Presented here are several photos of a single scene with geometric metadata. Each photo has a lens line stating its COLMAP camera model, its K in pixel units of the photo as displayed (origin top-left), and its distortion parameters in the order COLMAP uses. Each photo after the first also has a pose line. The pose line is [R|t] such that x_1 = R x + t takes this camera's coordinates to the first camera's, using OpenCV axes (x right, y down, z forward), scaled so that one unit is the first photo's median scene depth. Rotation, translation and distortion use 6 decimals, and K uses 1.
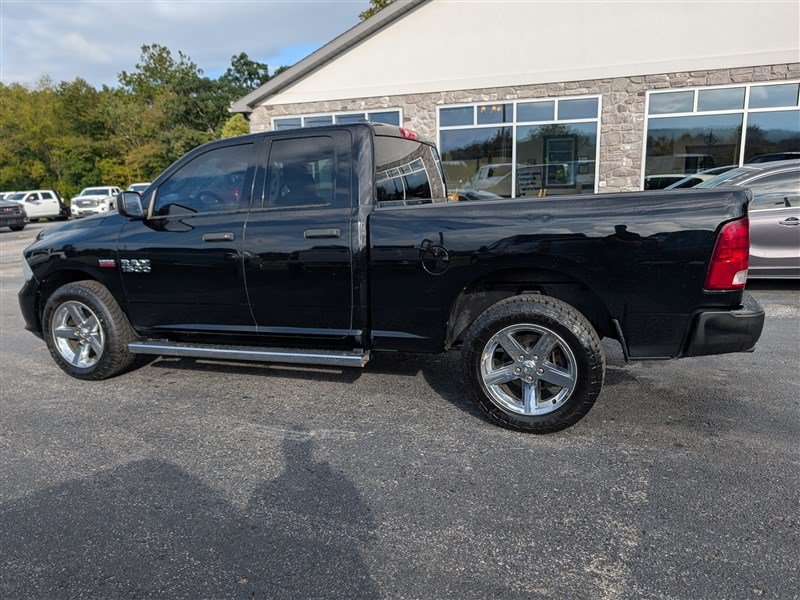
lens RADIAL K [[578.6, 0, 400.0], [0, 578.6, 300.0], [0, 0, 1]] dist [0.006155, 0.000585]
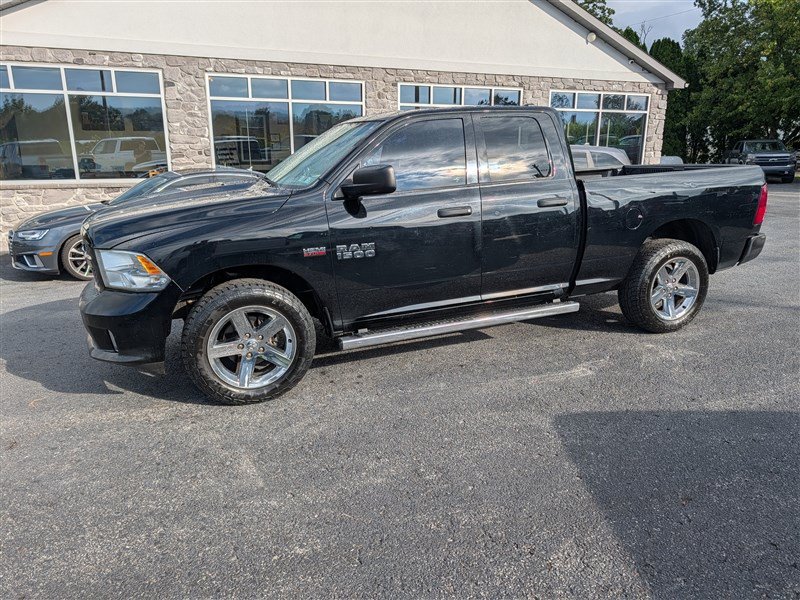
lens RADIAL K [[582.2, 0, 399.7], [0, 582.2, 305.3], [0, 0, 1]] dist [0.008305, -0.002055]
pose [[0.721046, -0.154818, 0.675369, -0.393848], [0.122774, 0.987842, 0.095370, -0.020413], [-0.681923, 0.014152, 0.731287, 0.115803]]
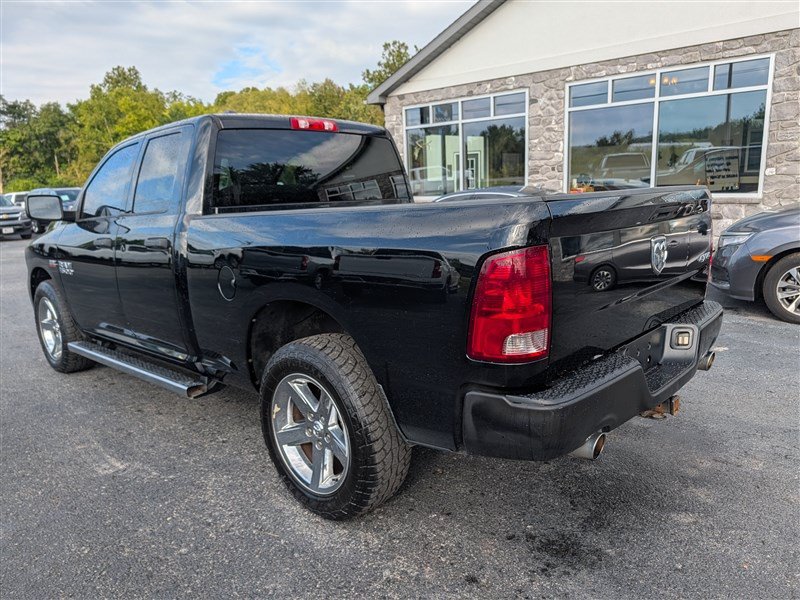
lens RADIAL K [[583.7, 0, 411.7], [0, 583.7, 304.7], [0, 0, 1]] dist [0.007228, -0.004883]
pose [[0.929900, 0.066098, -0.361824, 0.184917], [-0.056417, 0.997711, 0.037269, -0.025675], [0.363460, -0.014243, 0.931501, 0.100725]]
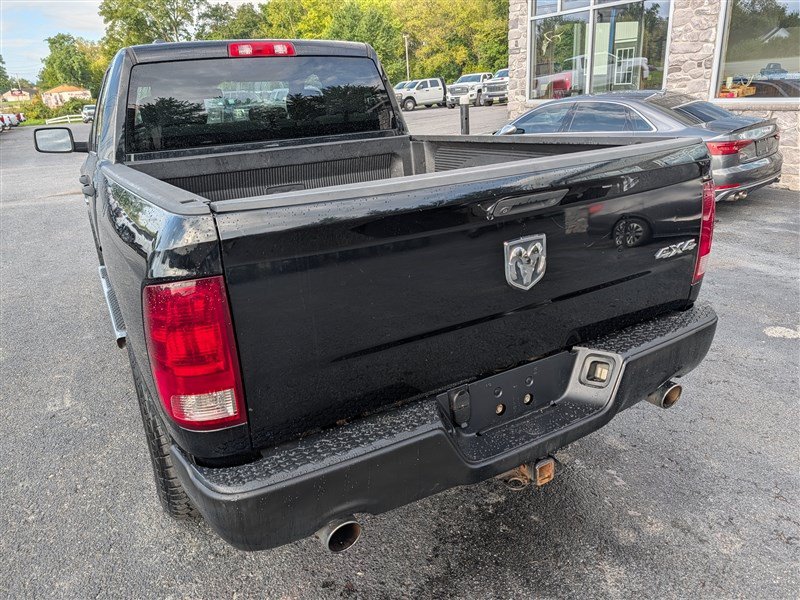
lens RADIAL K [[577.6, 0, 394.1], [0, 577.6, 294.4], [0, 0, 1]] dist [0.012939, 0.001584]
pose [[0.765390, 0.199714, -0.611795, 0.254995], [-0.081236, 0.973009, 0.215998, -0.061923], [0.638419, -0.115623, 0.760955, 0.202851]]
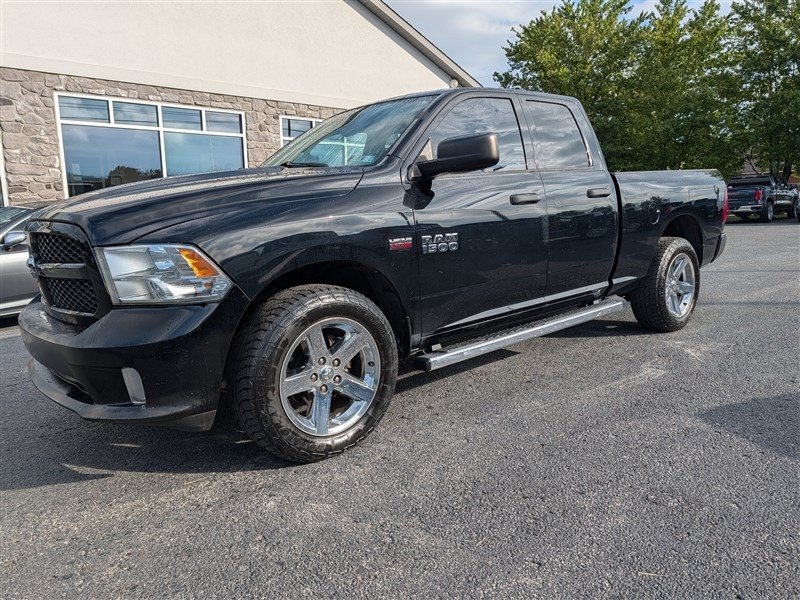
lens RADIAL K [[582.9, 0, 408.6], [0, 582.9, 296.7], [0, 0, 1]] dist [0.004867, 0.001645]
pose [[0.458941, -0.117686, 0.880638, -0.426512], [0.186756, 0.981822, 0.033881, -0.009679], [-0.868617, 0.148915, 0.472576, 0.271485]]
